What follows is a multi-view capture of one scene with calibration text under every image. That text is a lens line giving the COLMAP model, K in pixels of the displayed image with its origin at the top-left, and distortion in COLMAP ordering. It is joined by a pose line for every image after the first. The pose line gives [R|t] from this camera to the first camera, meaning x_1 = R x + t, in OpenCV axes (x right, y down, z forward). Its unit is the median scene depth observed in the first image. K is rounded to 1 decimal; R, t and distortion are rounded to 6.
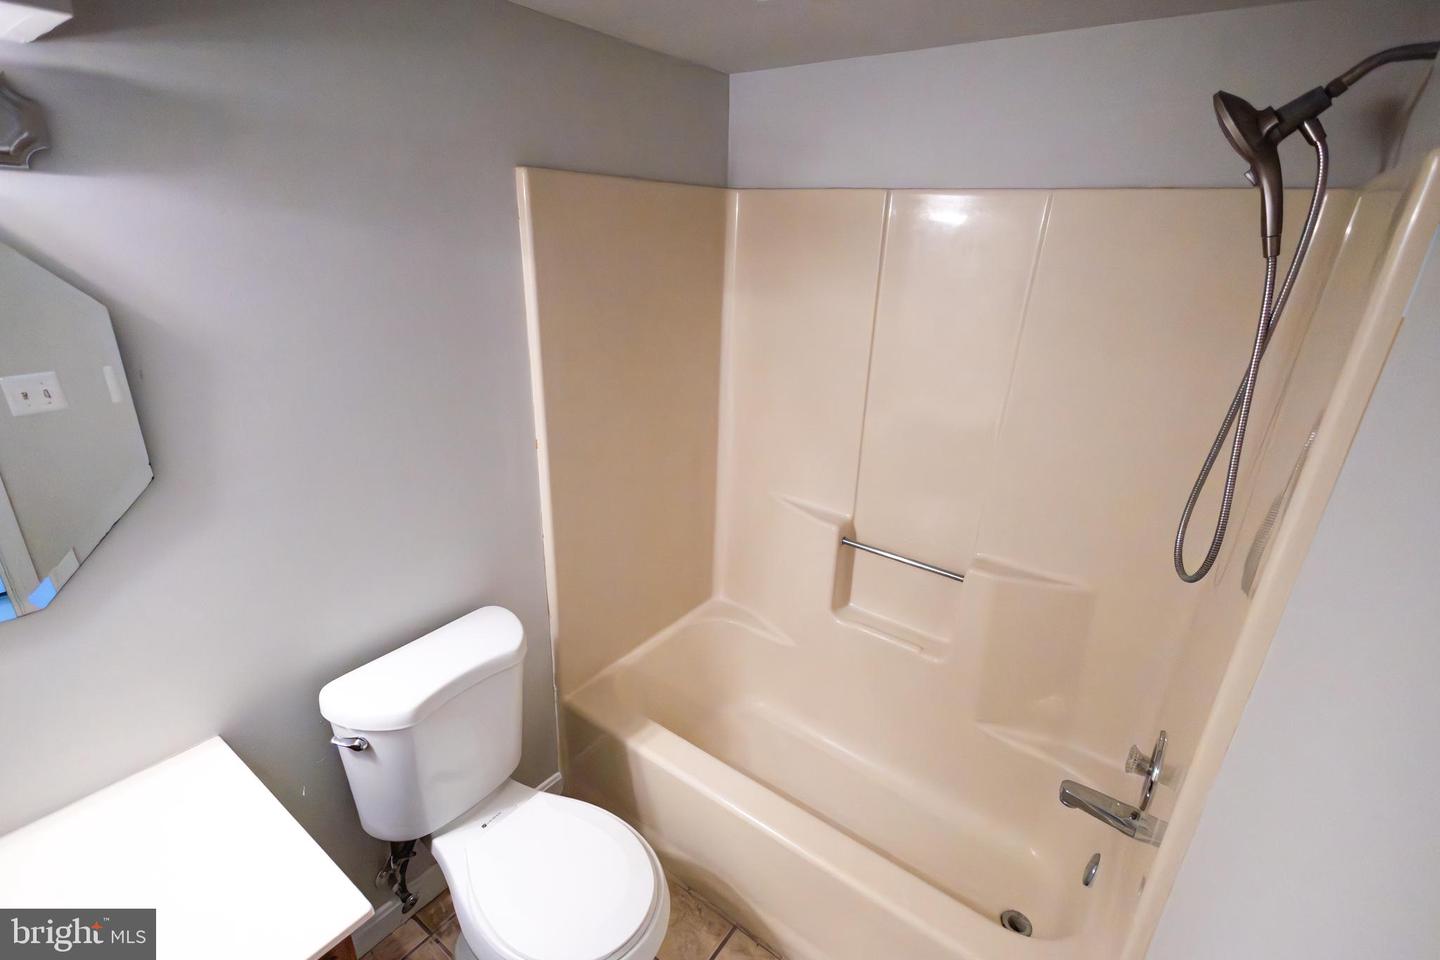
lens RADIAL K [[659.1, 0, 718.6], [0, 659.1, 488.4], [0, 0, 1]] dist [0.018265, -0.003372]
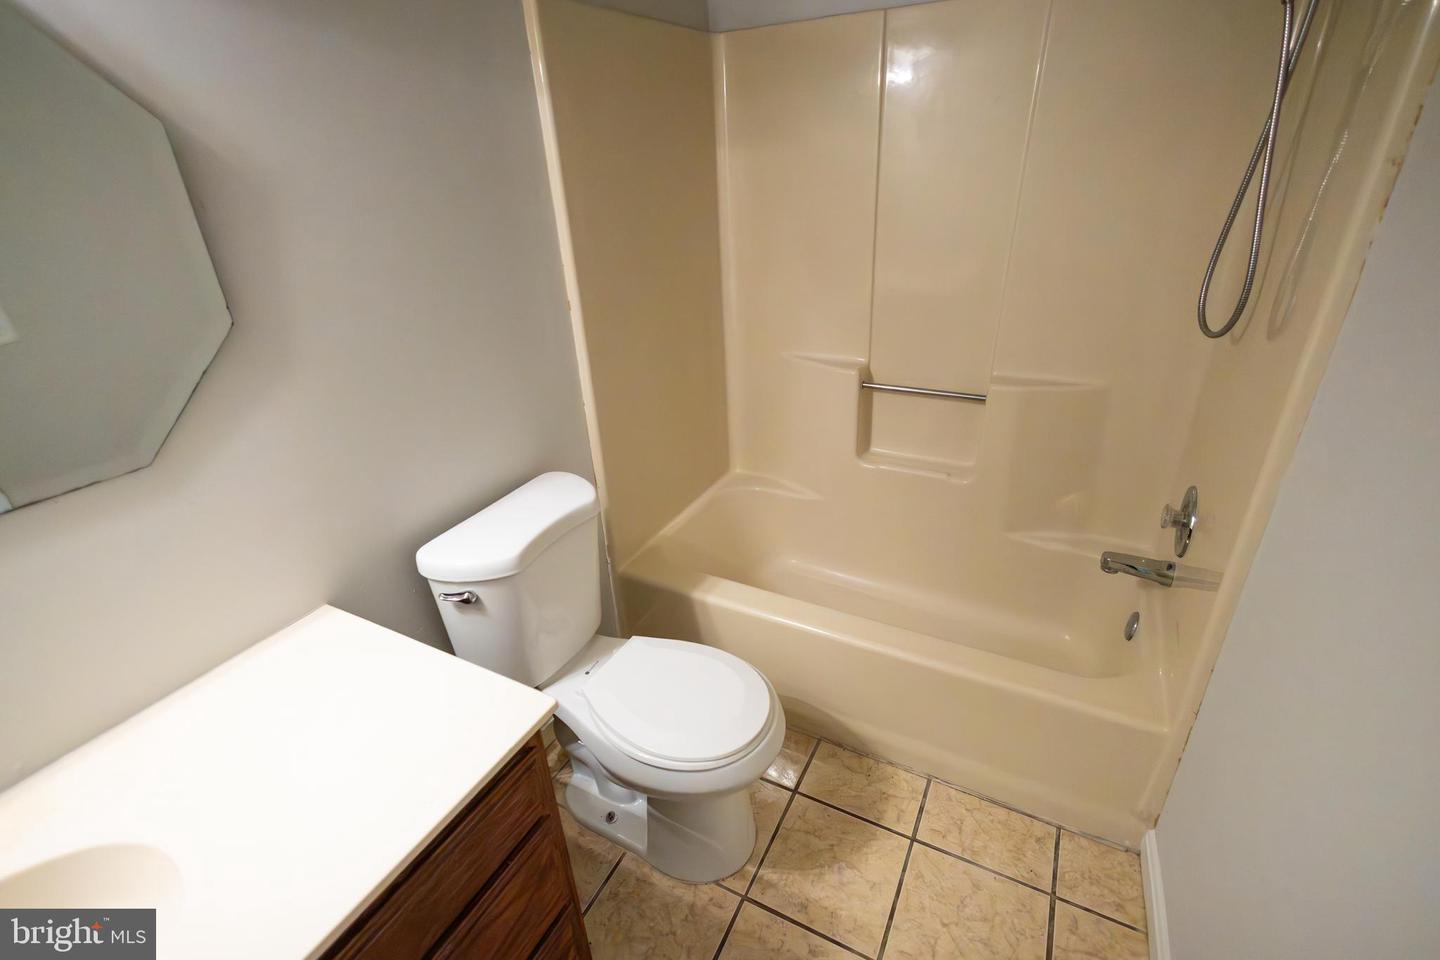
lens RADIAL K [[659.1, 0, 724.8], [0, 659.1, 477.3], [0, 0, 1]] dist [0.018265, -0.003372]
pose [[0.985809, -0.135399, 0.099231, -0.167152], [0.127164, 0.988224, 0.085107, 0.121897], [-0.109586, -0.071281, 0.991418, -0.014737]]
